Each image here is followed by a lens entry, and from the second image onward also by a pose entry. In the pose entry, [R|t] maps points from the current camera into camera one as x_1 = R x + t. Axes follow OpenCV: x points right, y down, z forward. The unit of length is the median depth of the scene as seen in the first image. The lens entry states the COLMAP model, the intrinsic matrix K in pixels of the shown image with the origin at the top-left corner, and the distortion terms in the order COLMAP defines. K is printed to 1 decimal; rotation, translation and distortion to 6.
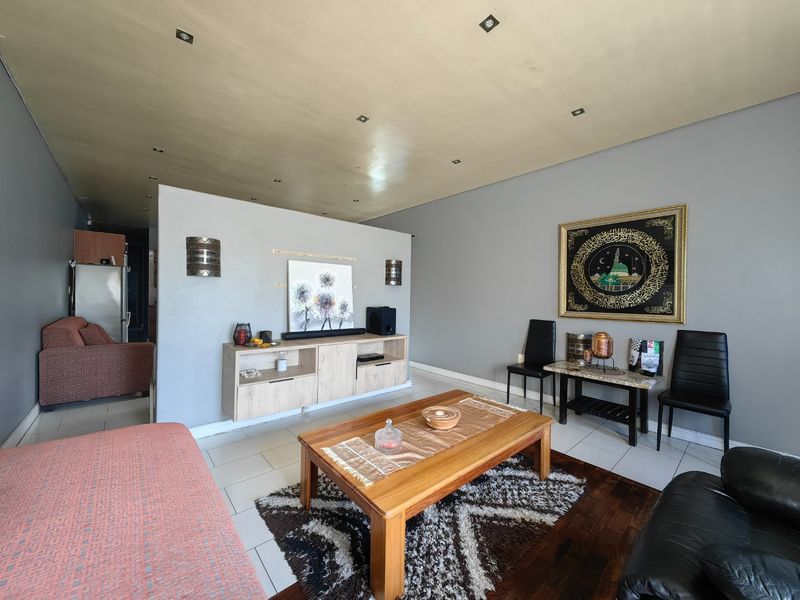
lens RADIAL K [[308.8, 0, 402.2], [0, 308.8, 295.3], [0, 0, 1]] dist [0.004622, -0.000561]
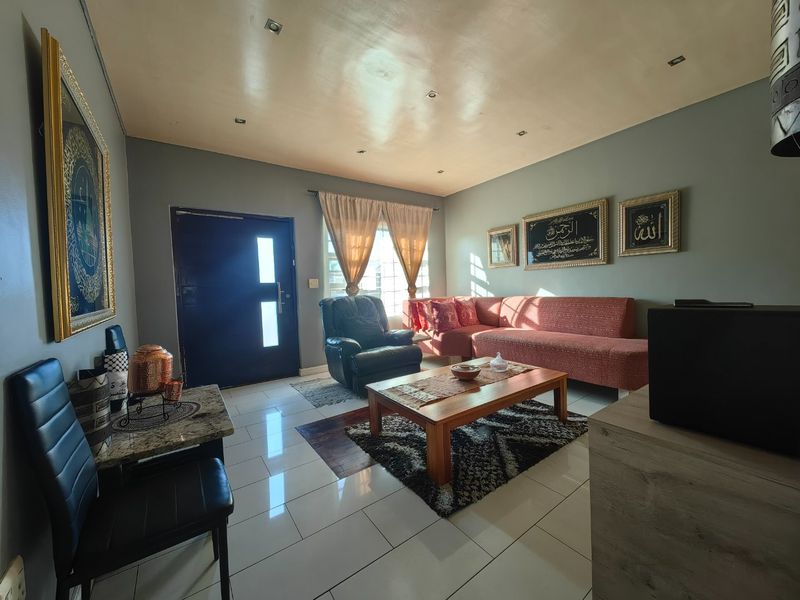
lens RADIAL K [[308.8, 0, 402.1], [0, 308.8, 299.1], [0, 0, 1]] dist [0.004622, -0.000561]
pose [[-0.995307, 0.012475, 0.095955, 0.167541], [0.016190, 0.999145, 0.038031, 0.029275], [-0.095399, 0.039406, -0.994659, 1.478951]]
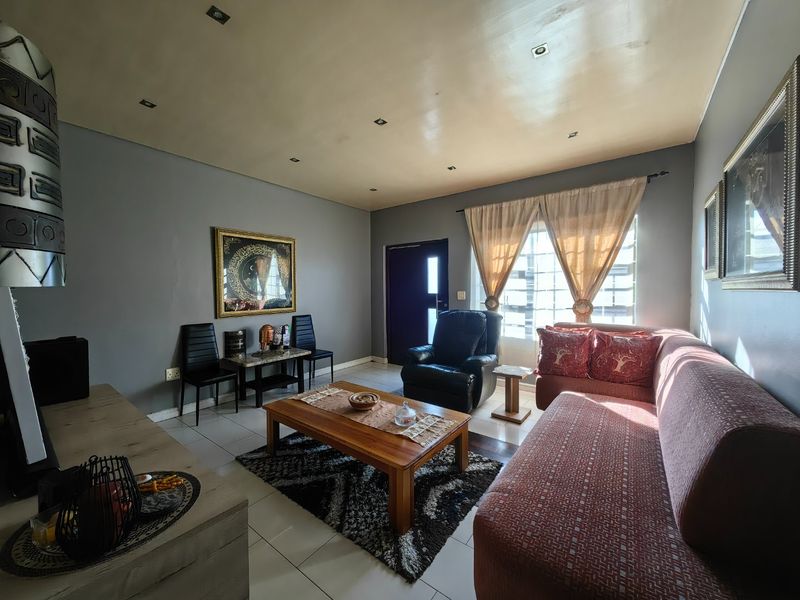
lens RADIAL K [[308.8, 0, 401.2], [0, 308.8, 295.8], [0, 0, 1]] dist [0.004622, -0.000561]
pose [[-0.207480, -0.039618, 0.977437, -0.726307], [-0.001181, 0.999189, 0.040249, -0.053629], [-0.978239, 0.007196, -0.207358, 0.716918]]
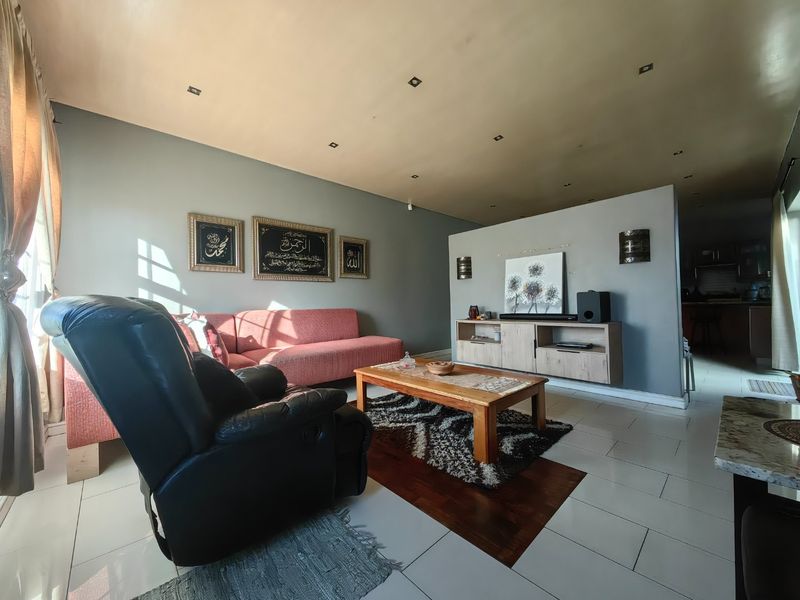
lens RADIAL K [[308.8, 0, 403.8], [0, 308.8, 302.2], [0, 0, 1]] dist [0.004622, -0.000561]
pose [[0.027659, -0.026691, -0.999261, 0.952384], [0.024708, 0.999356, -0.026009, 0.093769], [0.999312, -0.023970, 0.028301, 0.522892]]
